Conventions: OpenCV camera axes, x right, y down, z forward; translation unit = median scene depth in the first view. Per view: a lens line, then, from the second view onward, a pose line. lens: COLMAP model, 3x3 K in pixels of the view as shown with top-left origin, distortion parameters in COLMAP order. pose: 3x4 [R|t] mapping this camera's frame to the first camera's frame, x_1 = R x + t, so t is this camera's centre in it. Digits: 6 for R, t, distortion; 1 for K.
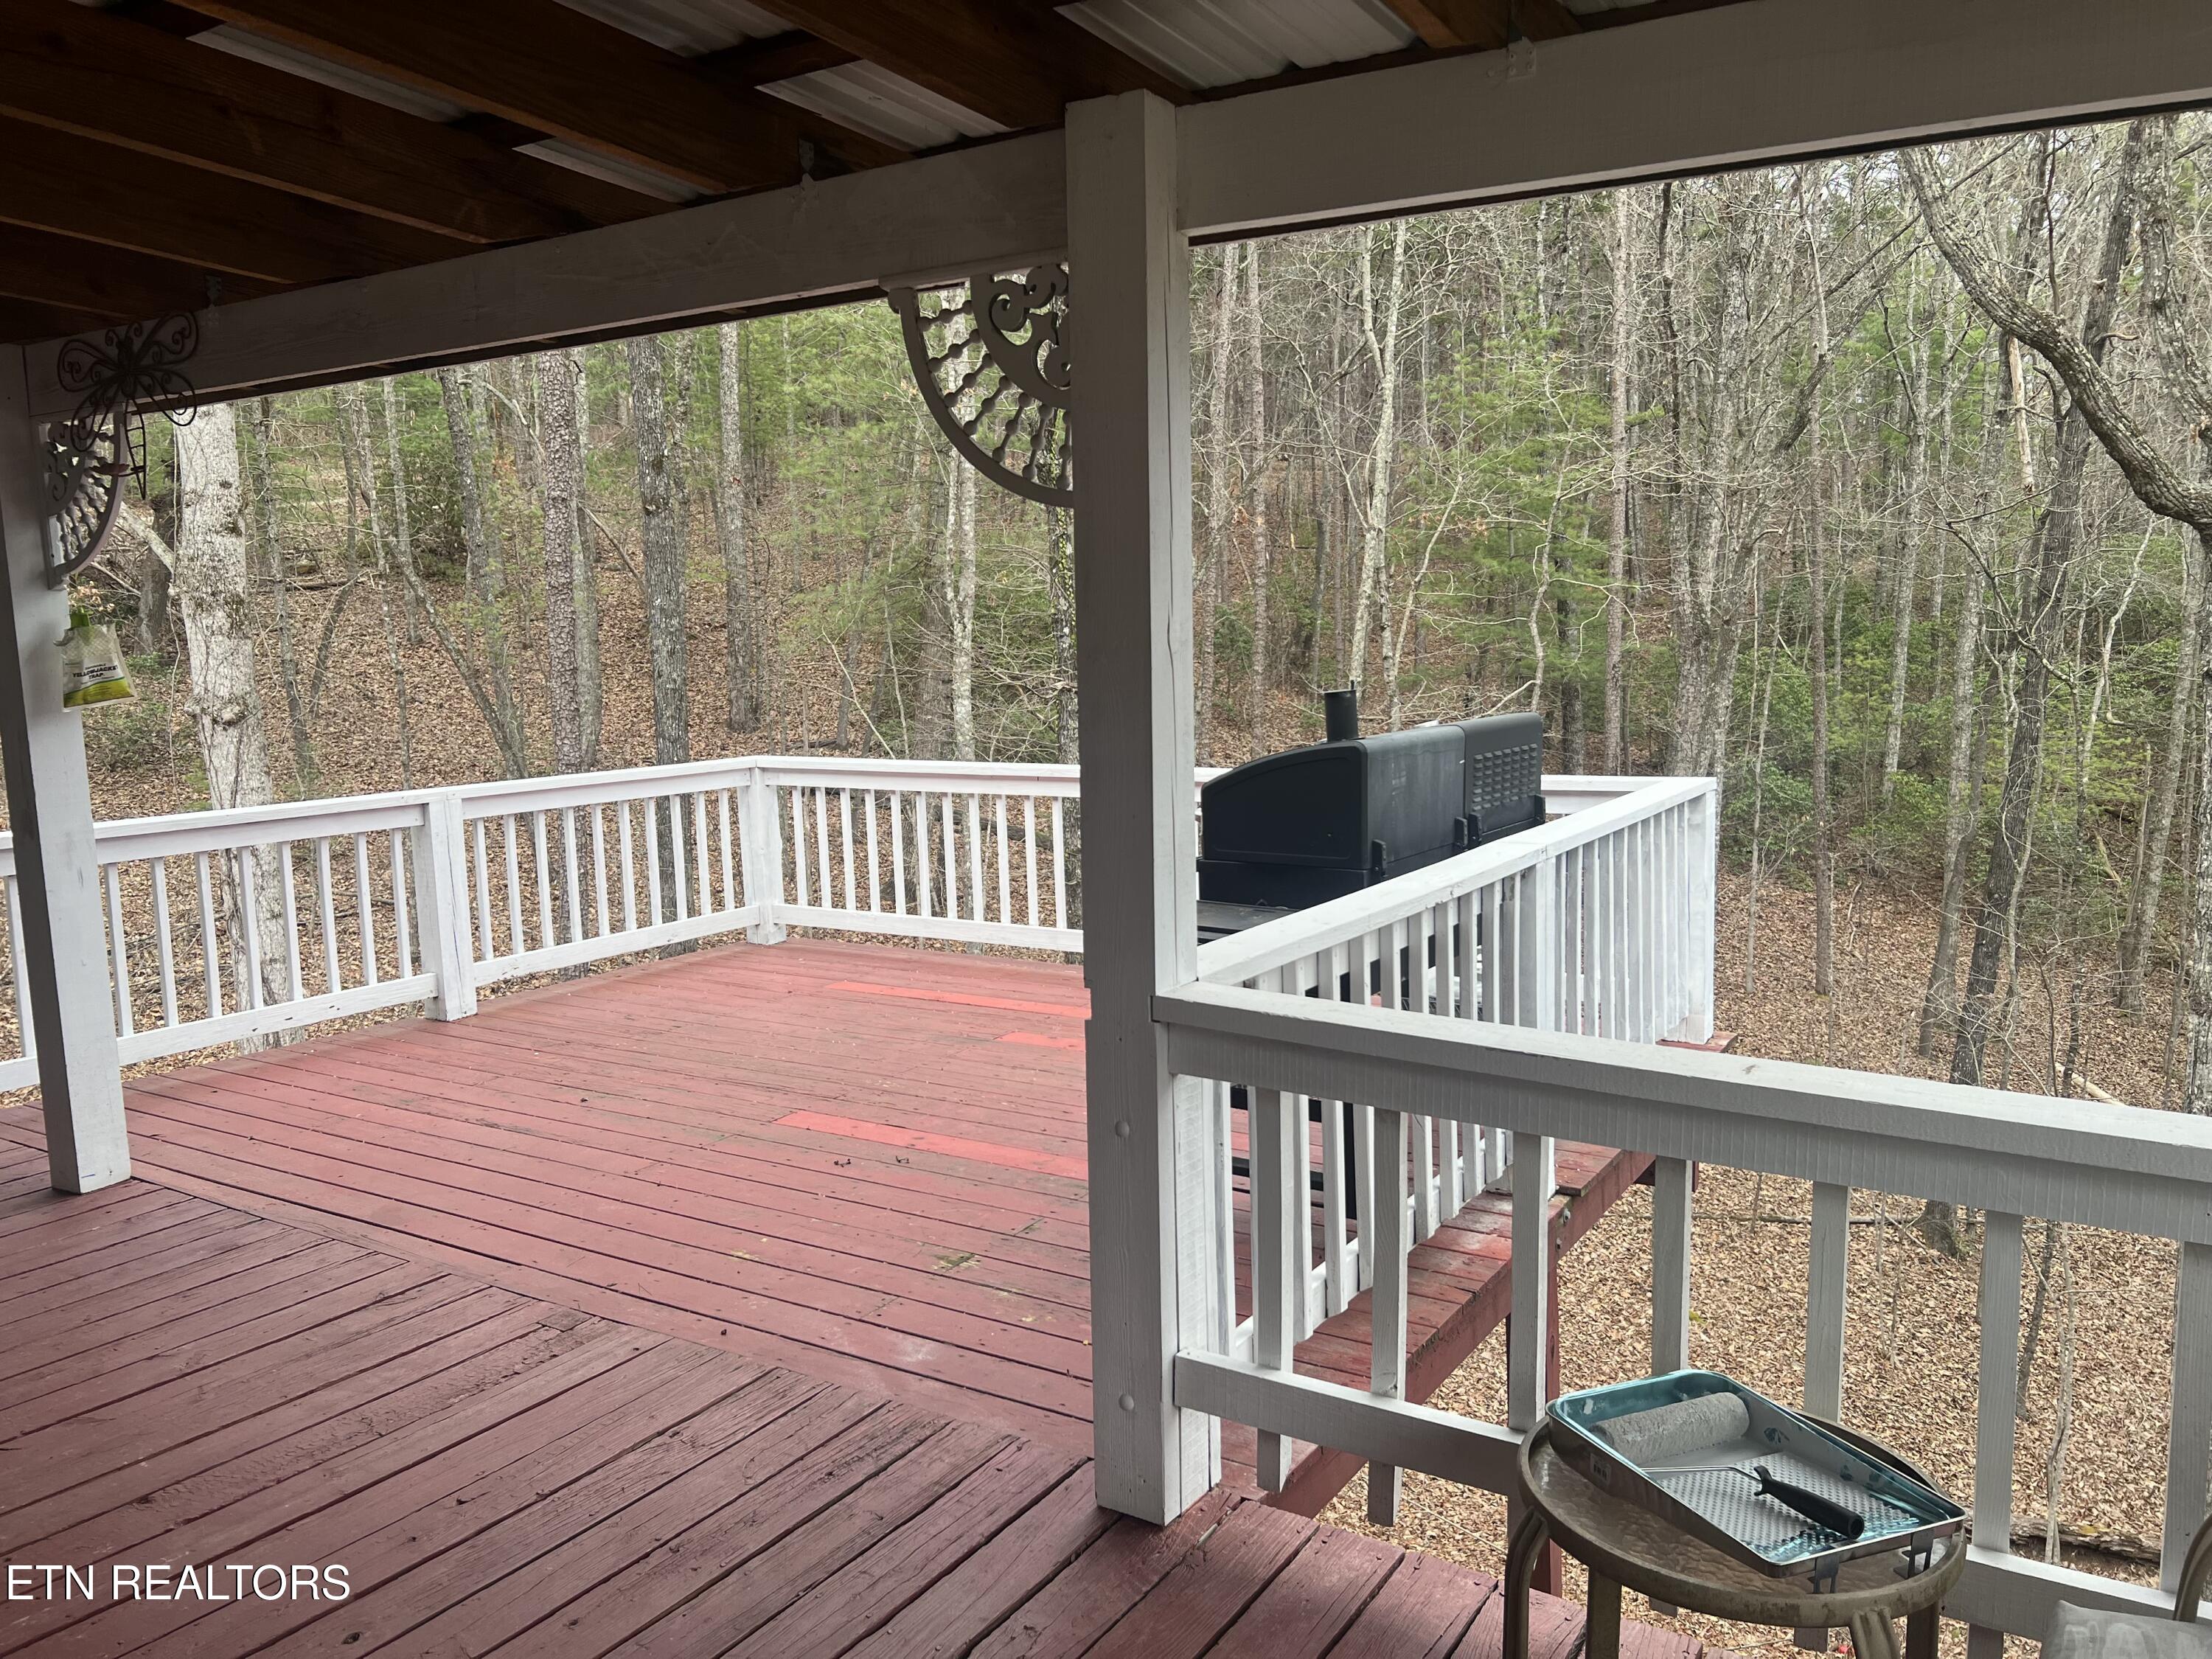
lens RADIAL K [[1692.6, 0, 1109.9], [0, 1692.6, 842.5], [0, 0, 1]] dist [0.075044, -0.096679]
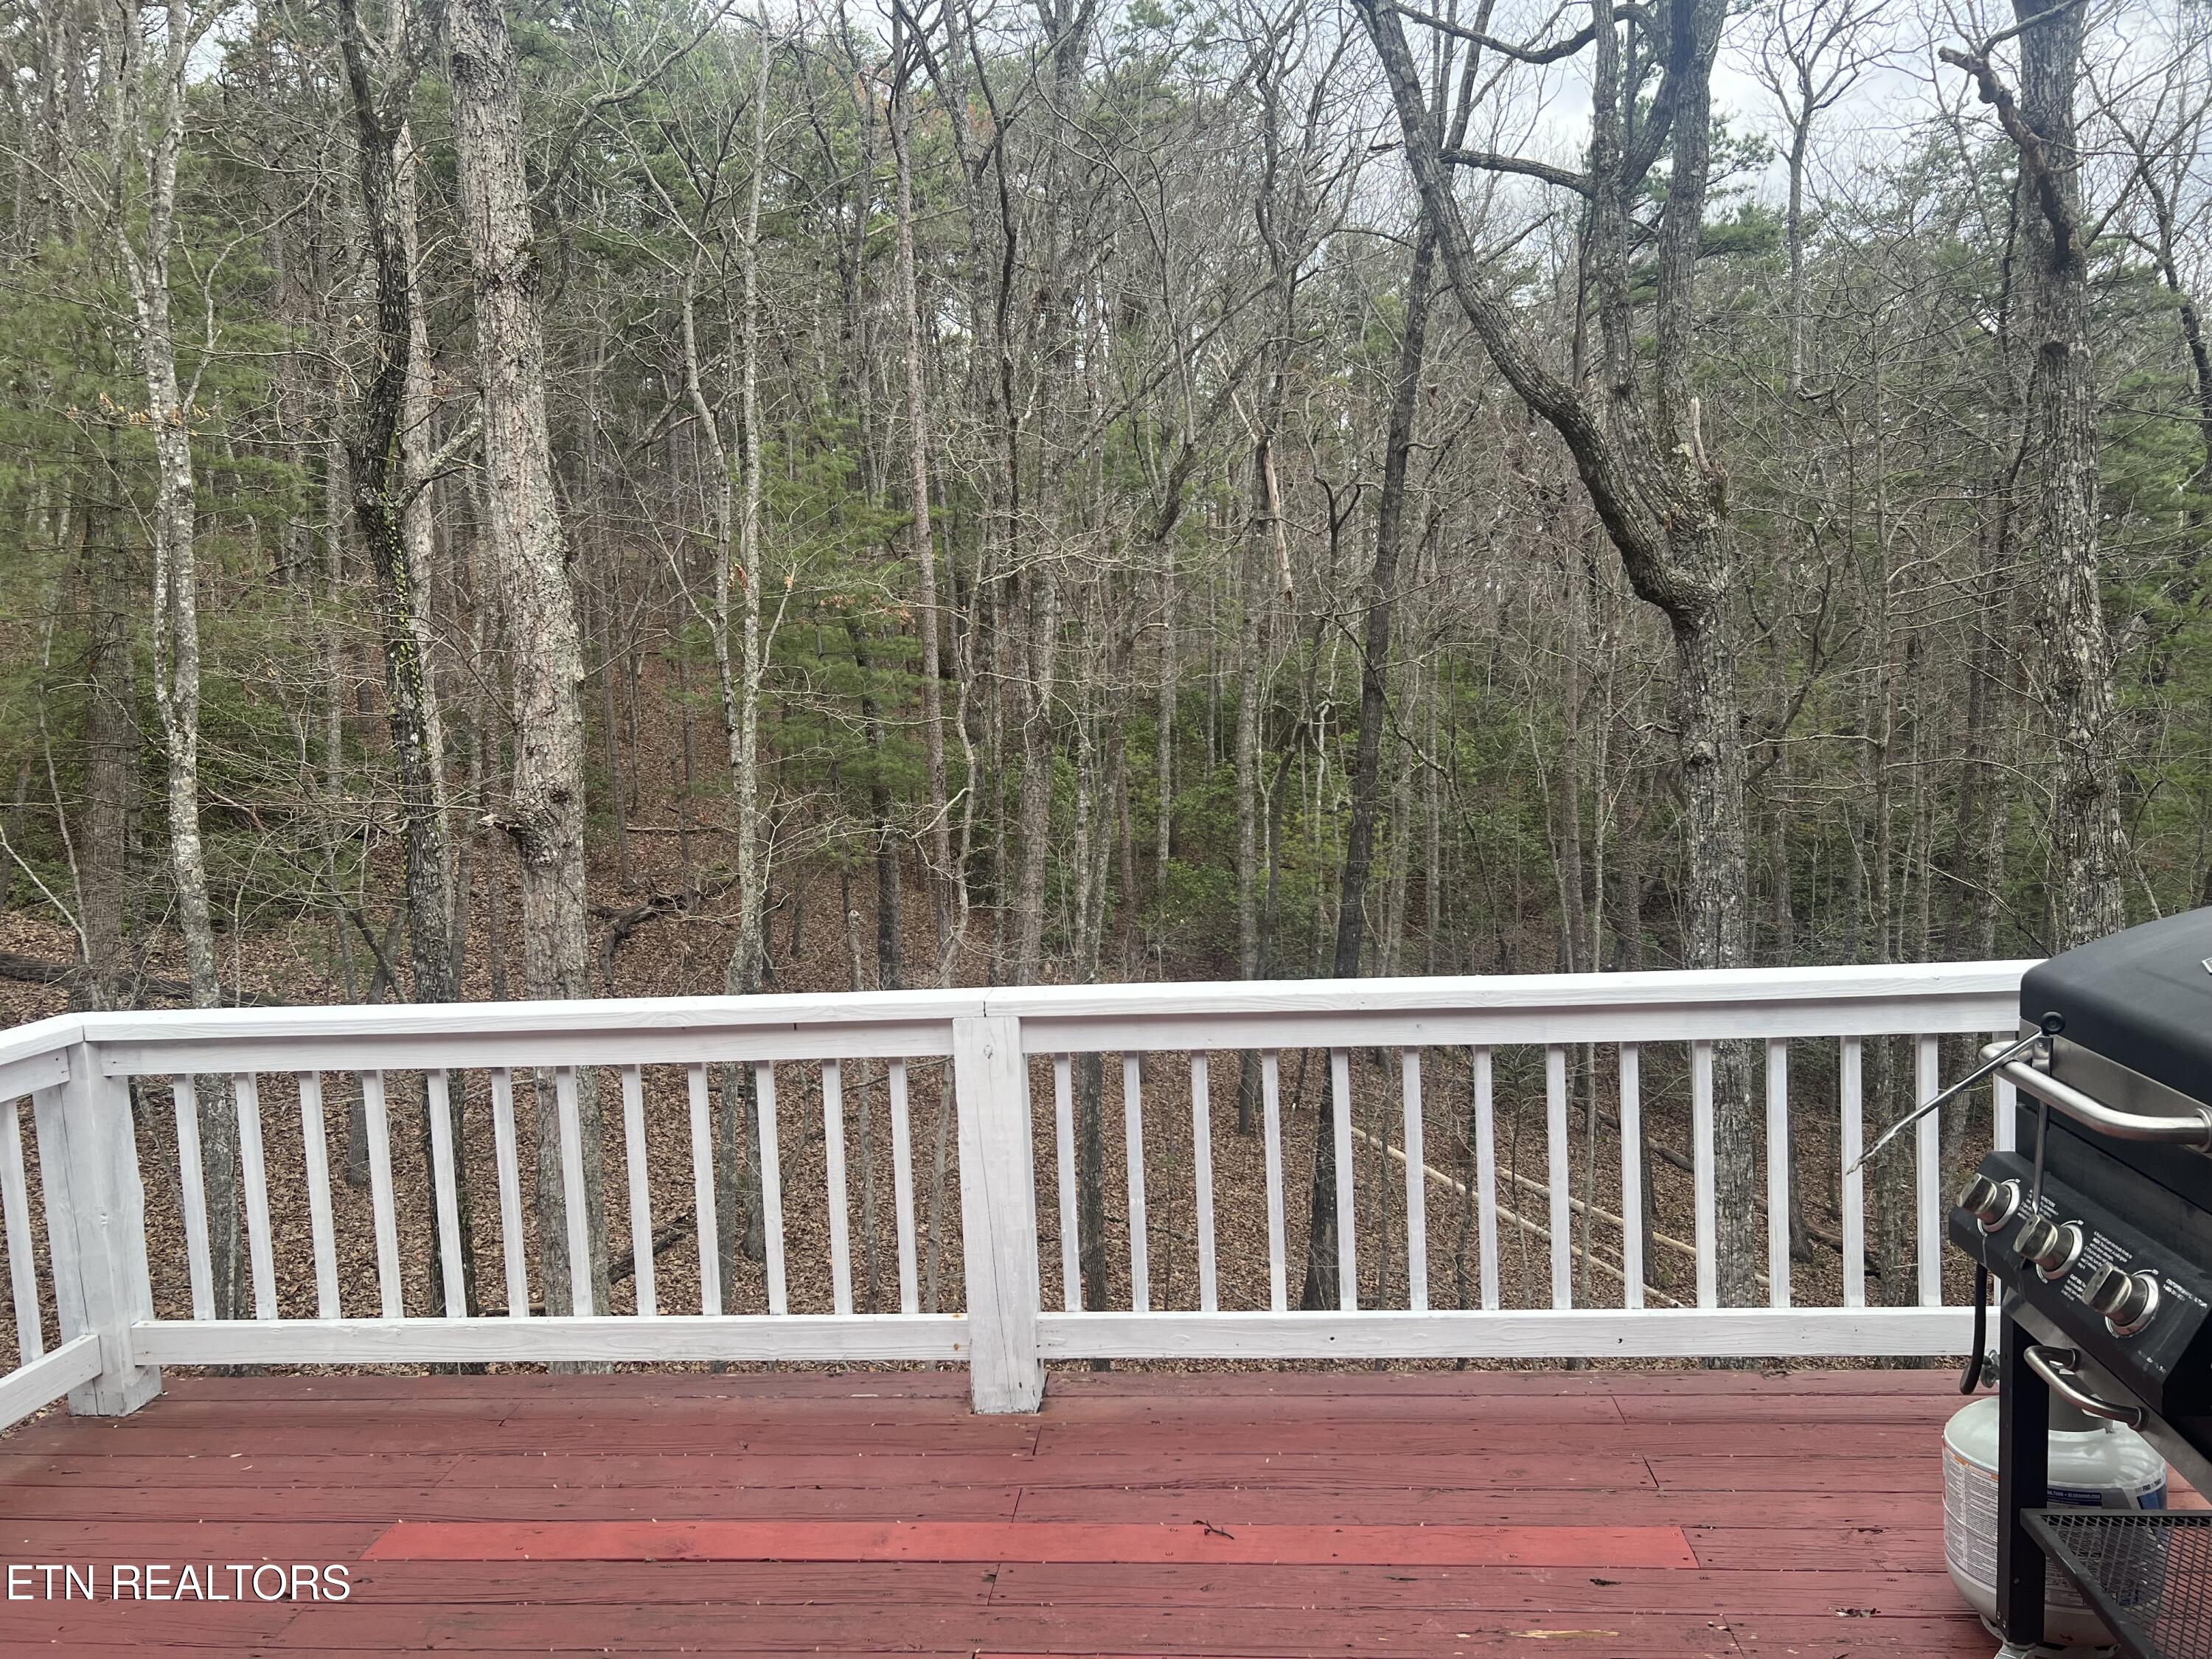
lens RADIAL K [[1654.9, 0, 1094.8], [0, 1654.9, 849.2], [0, 0, 1]] dist [0.020926, -0.020586]
pose [[0.890672, -0.050914, 0.451787, -0.085446], [0.075250, 0.996513, -0.036050, -0.030855], [-0.448376, 0.066105, 0.891397, 0.244075]]
